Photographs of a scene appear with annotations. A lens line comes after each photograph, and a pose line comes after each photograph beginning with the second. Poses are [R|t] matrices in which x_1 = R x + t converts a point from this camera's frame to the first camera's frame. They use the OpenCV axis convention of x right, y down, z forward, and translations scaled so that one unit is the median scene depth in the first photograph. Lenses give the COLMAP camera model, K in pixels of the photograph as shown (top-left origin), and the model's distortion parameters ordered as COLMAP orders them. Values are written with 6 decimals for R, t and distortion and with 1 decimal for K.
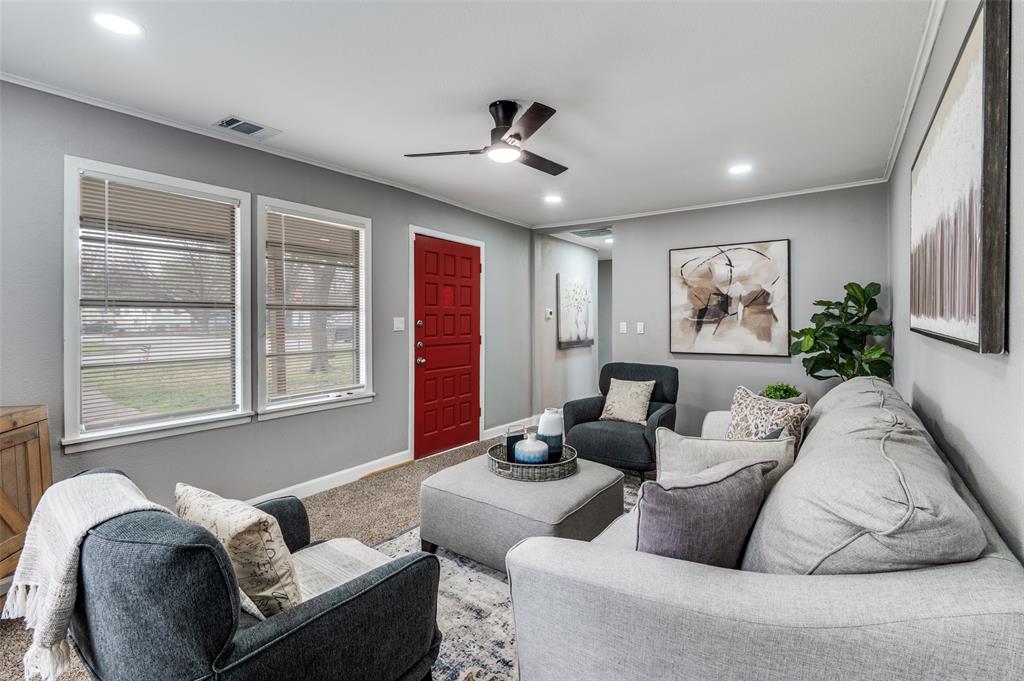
lens RADIAL K [[468.1, 0, 509.8], [0, 468.1, 328.7], [0, 0, 1]] dist [0.004685, -0.009992]
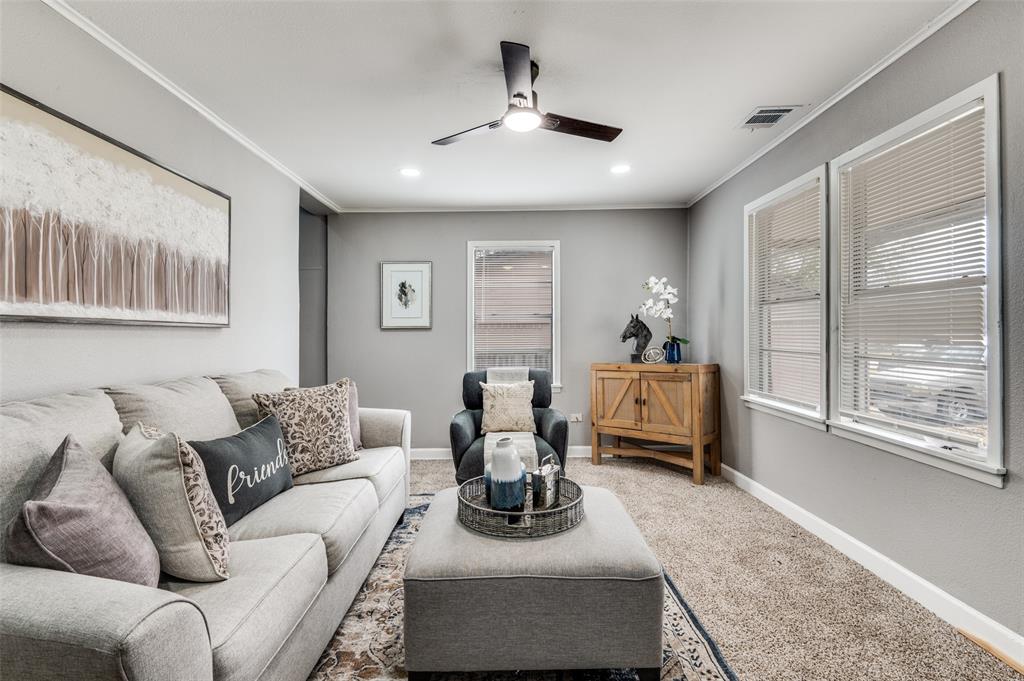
lens RADIAL K [[473.8, 0, 506.1], [0, 473.8, 336.4], [0, 0, 1]] dist [0.000702, -0.011715]
pose [[-0.813956, 0.006134, -0.580894, 0.341226], [-0.011645, 0.999571, 0.026872, 0.008030], [0.580809, 0.028638, -0.813536, 1.099271]]
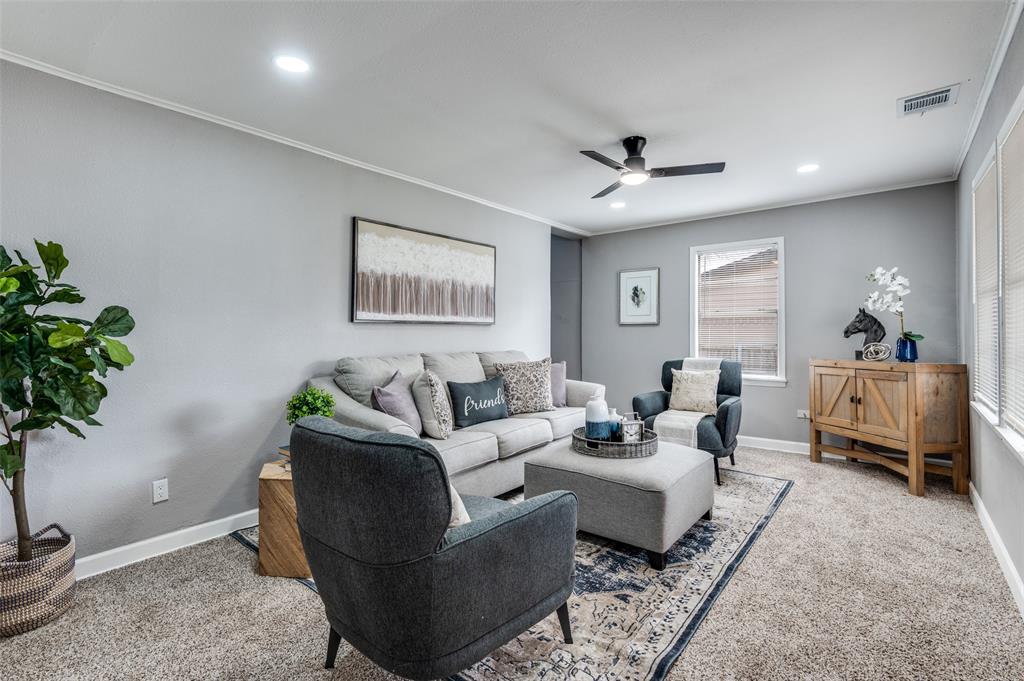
lens RADIAL K [[468.1, 0, 509.8], [0, 468.1, 328.7], [0, 0, 1]] dist [0.004685, -0.009992]
pose [[-0.998412, 0.001017, 0.056320, 0.159834], [0.002425, 0.999686, 0.024926, -0.000305], [-0.056277, 0.025023, -0.998102, 1.452100]]
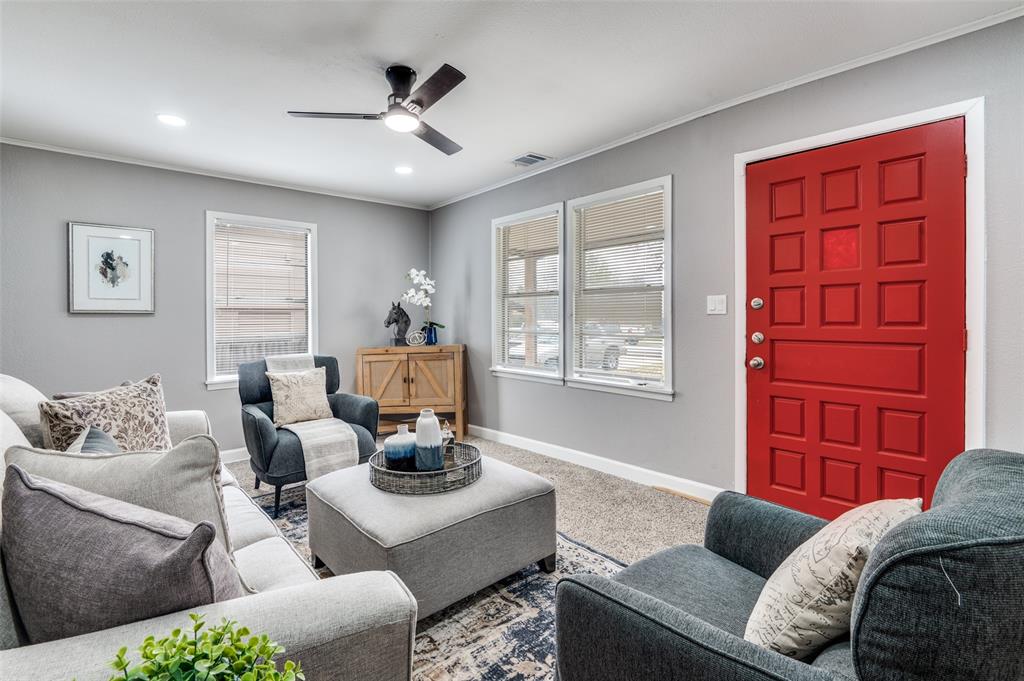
lens RADIAL K [[468.1, 0, 509.8], [0, 468.1, 328.7], [0, 0, 1]] dist [0.004685, -0.009992]
pose [[-0.229204, 0.019876, -0.973176, 0.562383], [-0.019725, 0.999491, 0.025059, 0.015875], [0.973179, 0.024940, -0.228695, 0.924894]]
